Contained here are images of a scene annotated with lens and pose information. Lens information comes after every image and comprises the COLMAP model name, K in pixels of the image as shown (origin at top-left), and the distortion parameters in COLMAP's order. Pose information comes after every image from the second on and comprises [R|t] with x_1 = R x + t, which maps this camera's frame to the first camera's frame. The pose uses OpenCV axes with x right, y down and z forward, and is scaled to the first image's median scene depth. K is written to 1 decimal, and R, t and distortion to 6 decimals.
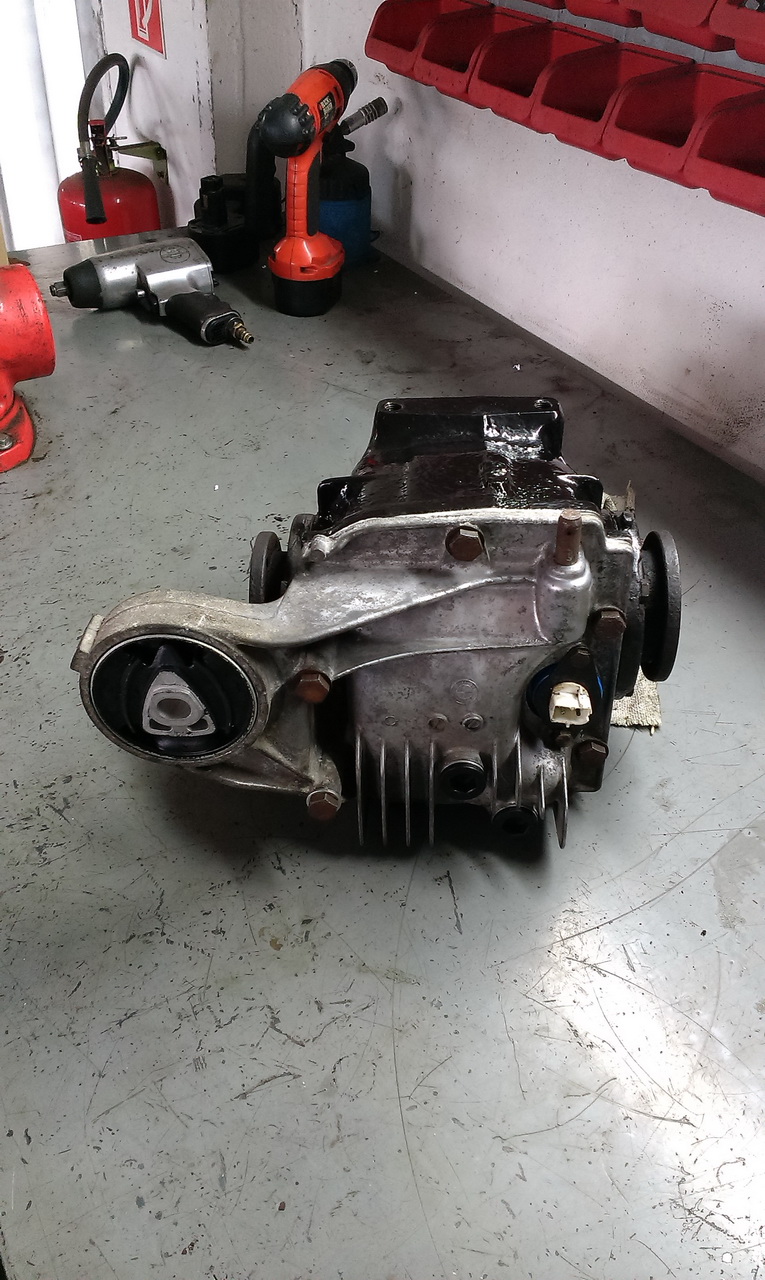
lens RADIAL K [[1038.3, 0, 385.9], [0, 1038.3, 671.5], [0, 0, 1]] dist [0.088553, -0.157255]
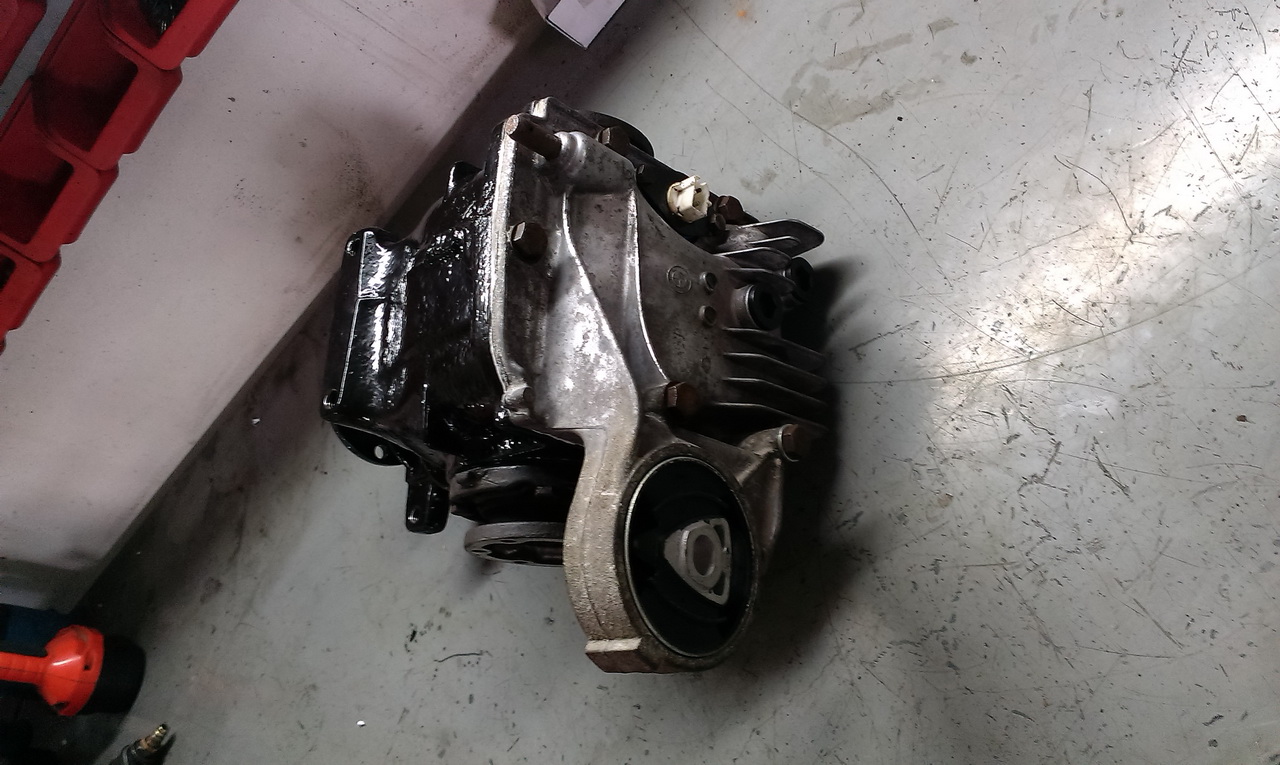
lens RADIAL K [[1038.3, 0, 674.3], [0, 1038.3, 378.9], [0, 0, 1]] dist [0.088553, -0.157255]
pose [[0.019015, -0.924988, 0.379520, -0.383340], [0.988454, 0.074463, 0.131962, -0.107229], [-0.150323, 0.372629, 0.915724, 0.176798]]
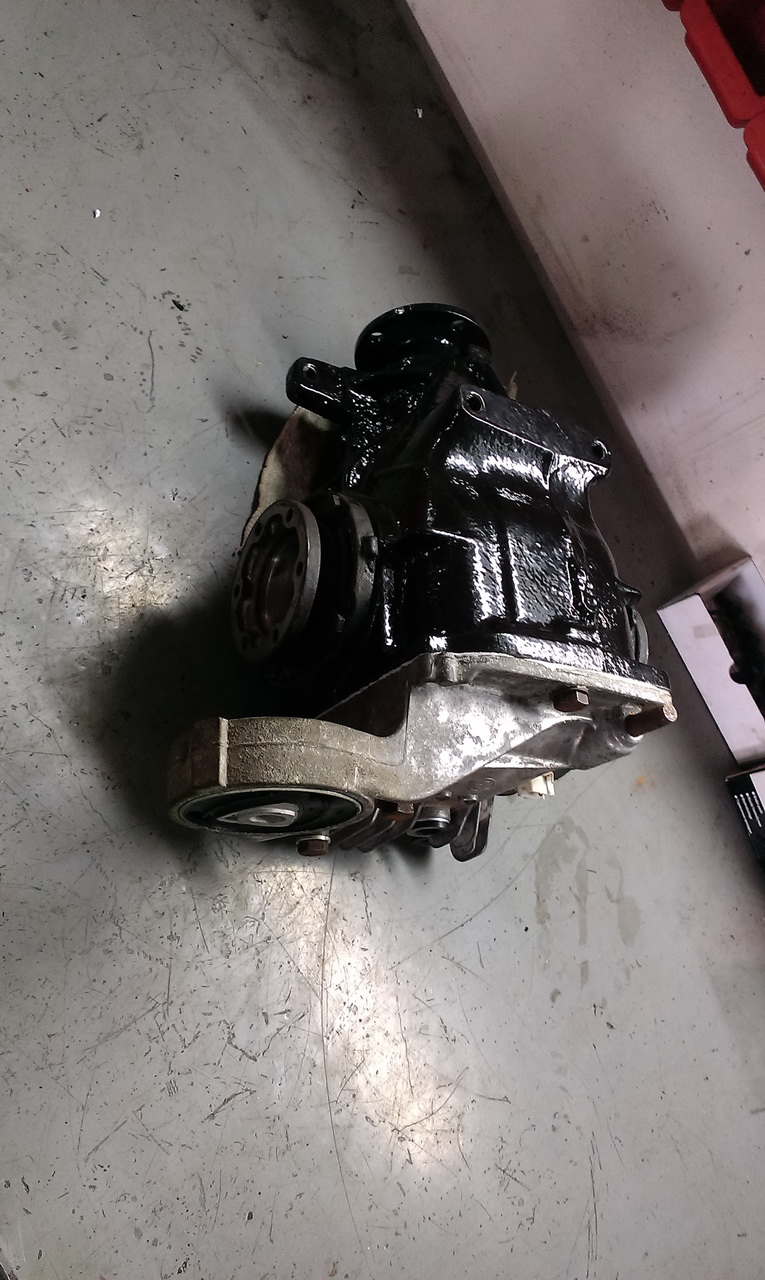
lens RADIAL K [[1038.3, 0, 380.4], [0, 1038.3, 674.2], [0, 0, 1]] dist [0.083400, -0.149525]
pose [[0.816956, 0.136925, 0.560209, -0.641242], [-0.393916, 0.841975, 0.368657, -0.440848], [-0.421204, -0.521852, 0.741794, 0.335858]]
